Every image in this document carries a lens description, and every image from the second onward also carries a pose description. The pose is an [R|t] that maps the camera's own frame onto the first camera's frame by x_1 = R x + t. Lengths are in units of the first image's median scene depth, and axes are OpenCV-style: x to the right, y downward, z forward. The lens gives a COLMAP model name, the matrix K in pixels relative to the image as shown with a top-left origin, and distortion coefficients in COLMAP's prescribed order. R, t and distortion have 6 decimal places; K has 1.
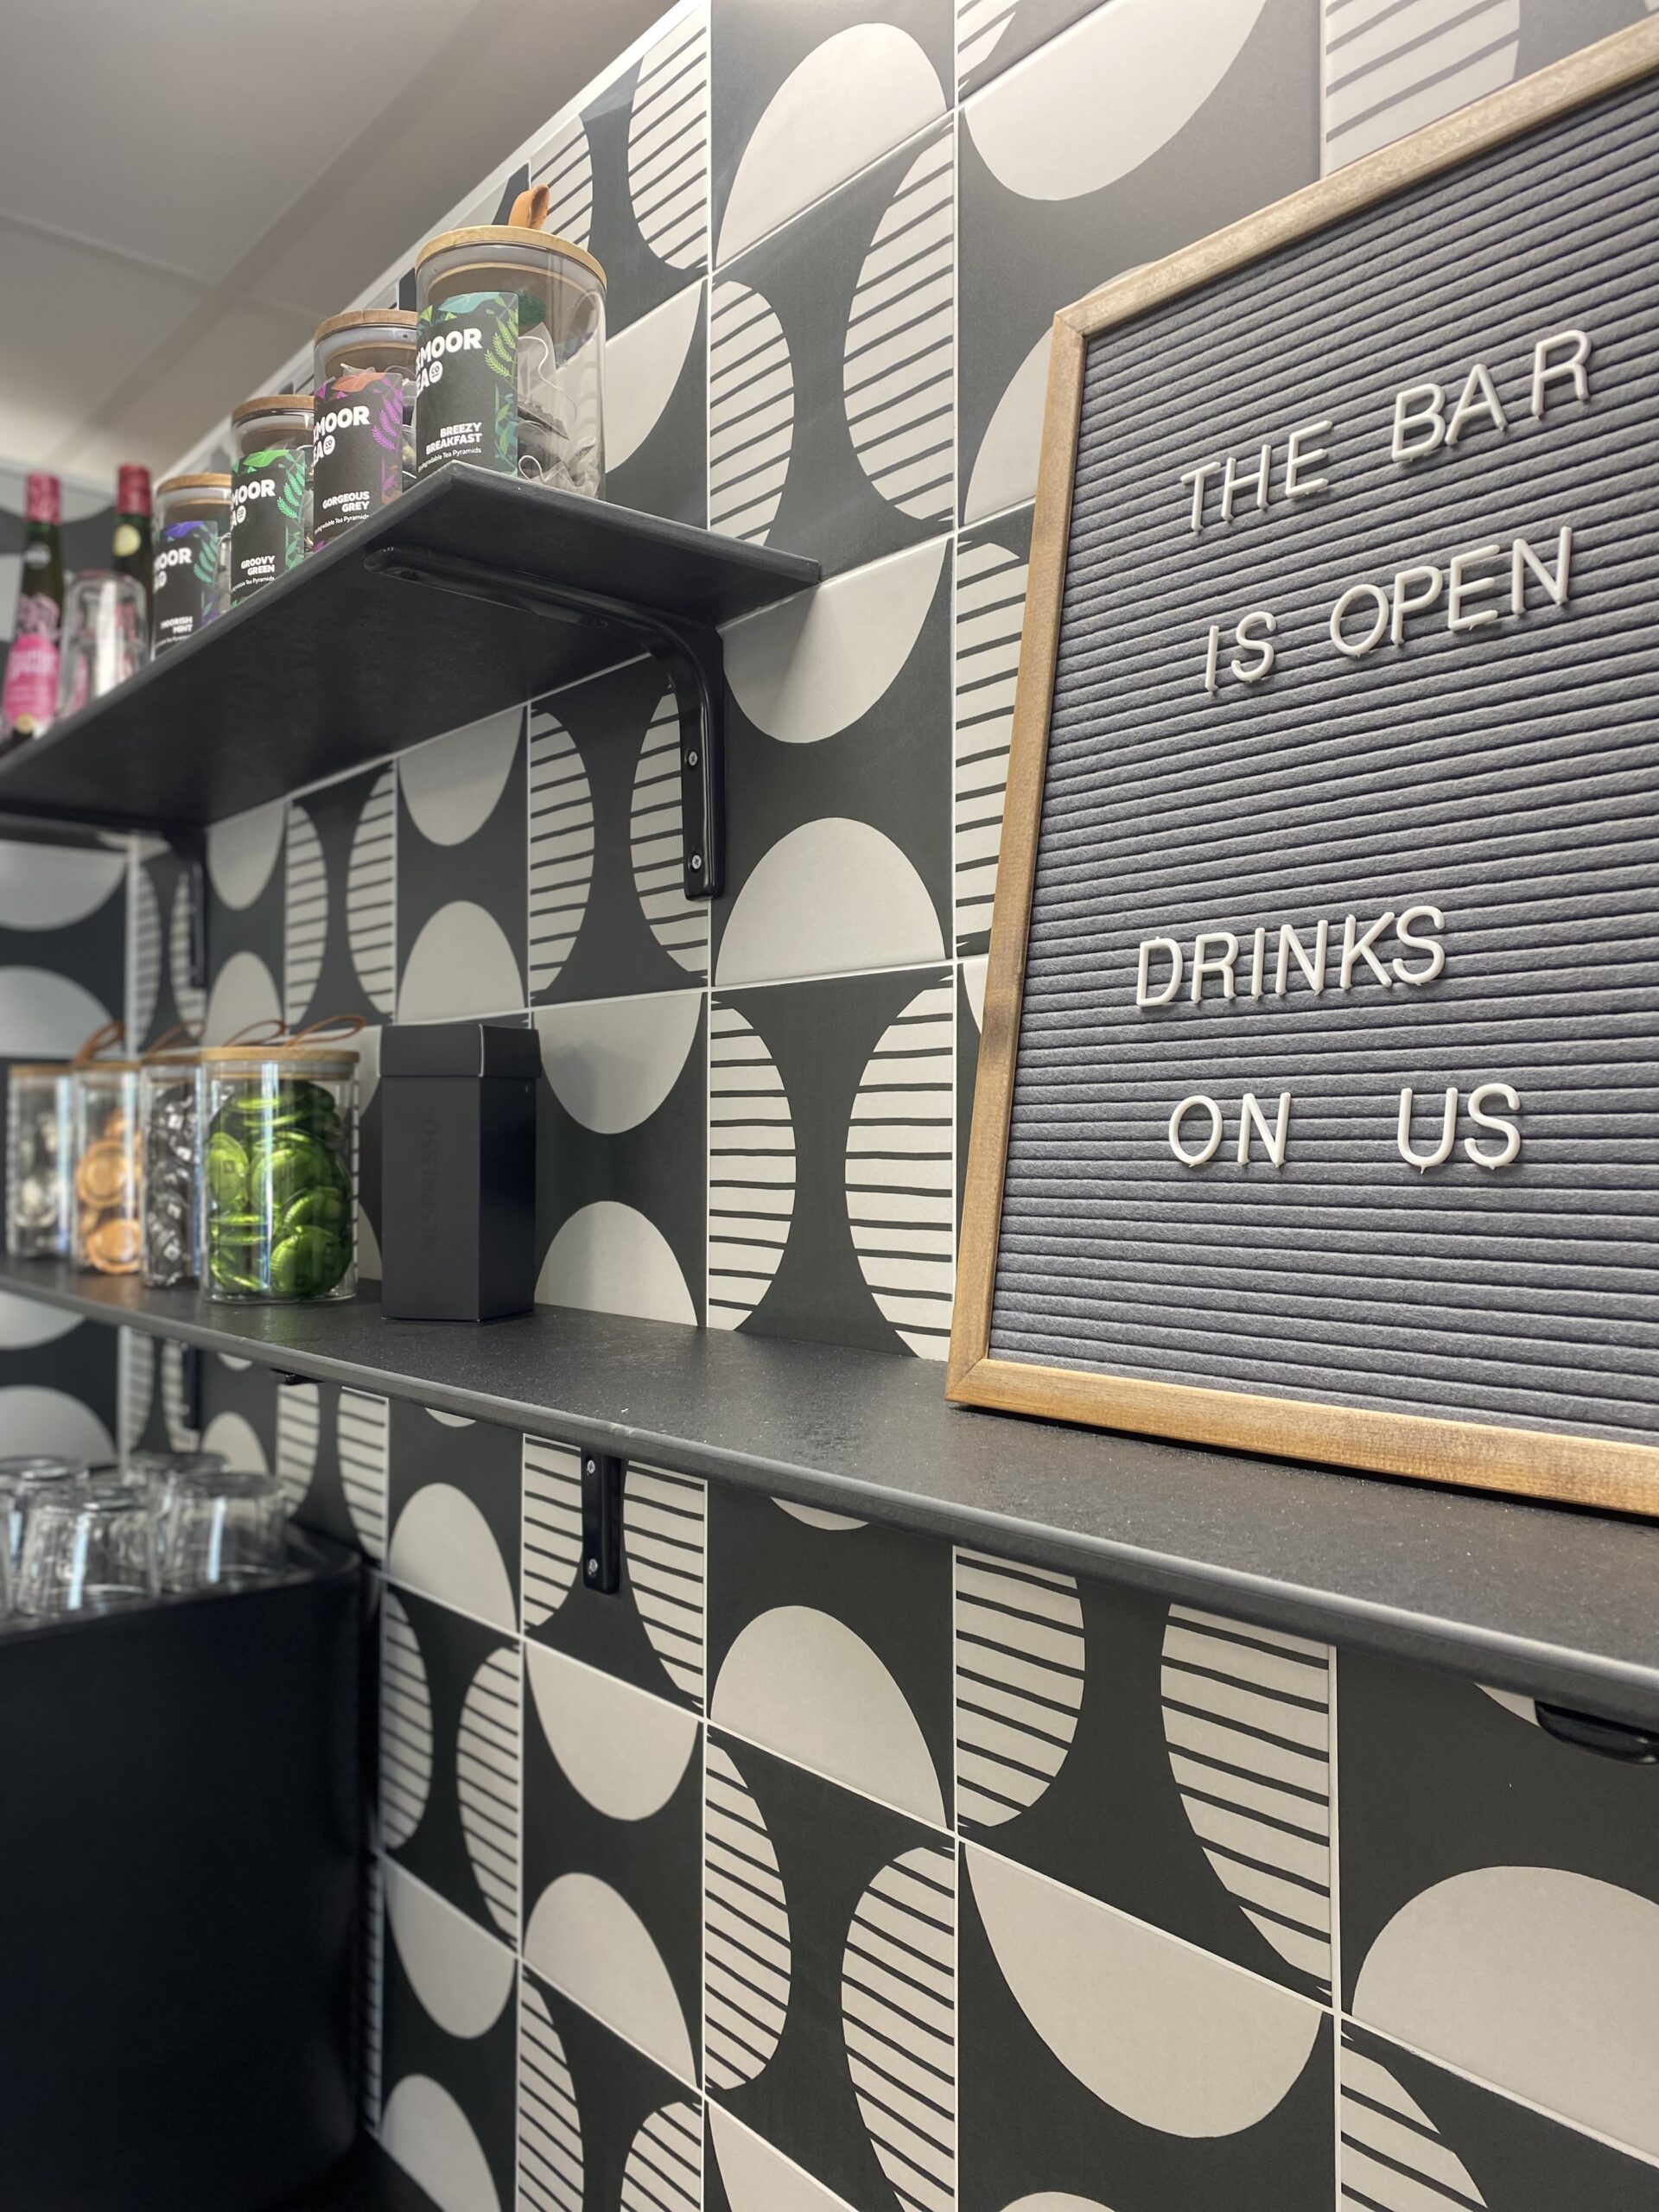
lens RADIAL K [[1691.6, 0, 827.7], [0, 1691.6, 1099.4], [0, 0, 1]] dist [0.042200, -0.037248]
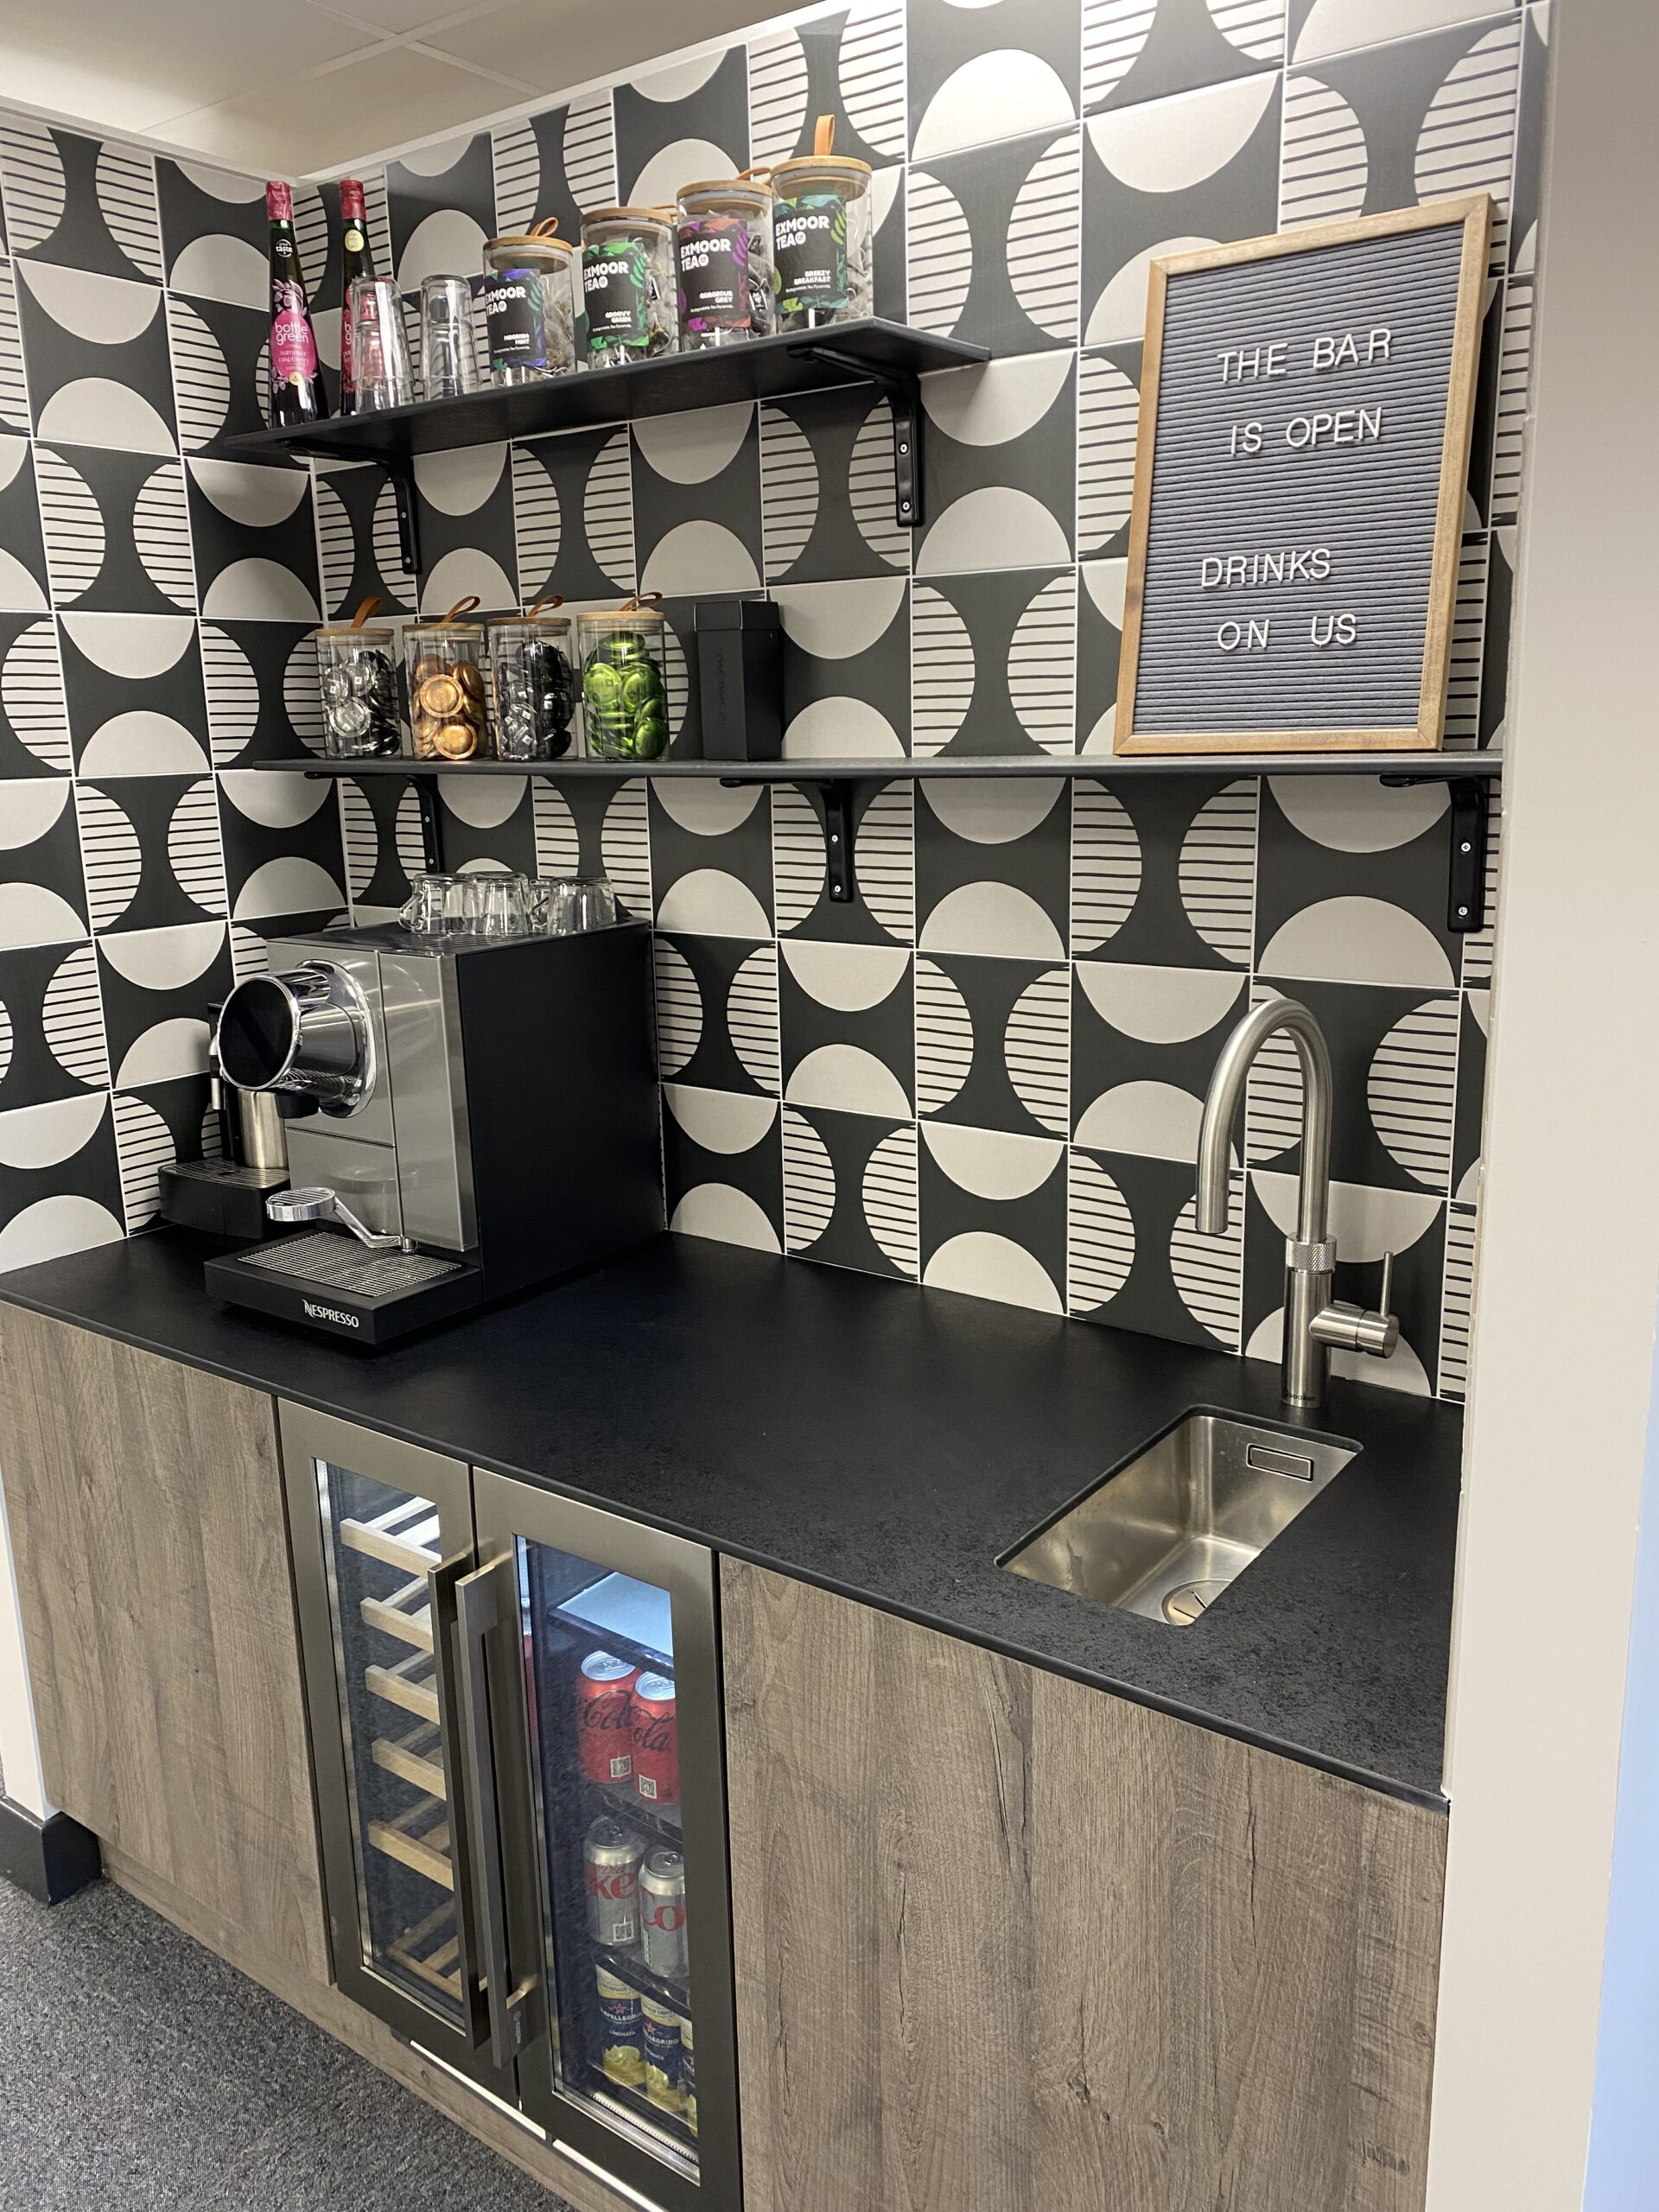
lens RADIAL K [[1691.6, 0, 815.4], [0, 1691.6, 1111.4], [0, 0, 1]] dist [0.042200, -0.037248]
pose [[0.970406, -0.082328, 0.227012, -0.743705], [0.022254, 0.966577, 0.255409, 0.029934], [-0.240452, -0.242799, 0.939804, -1.053082]]
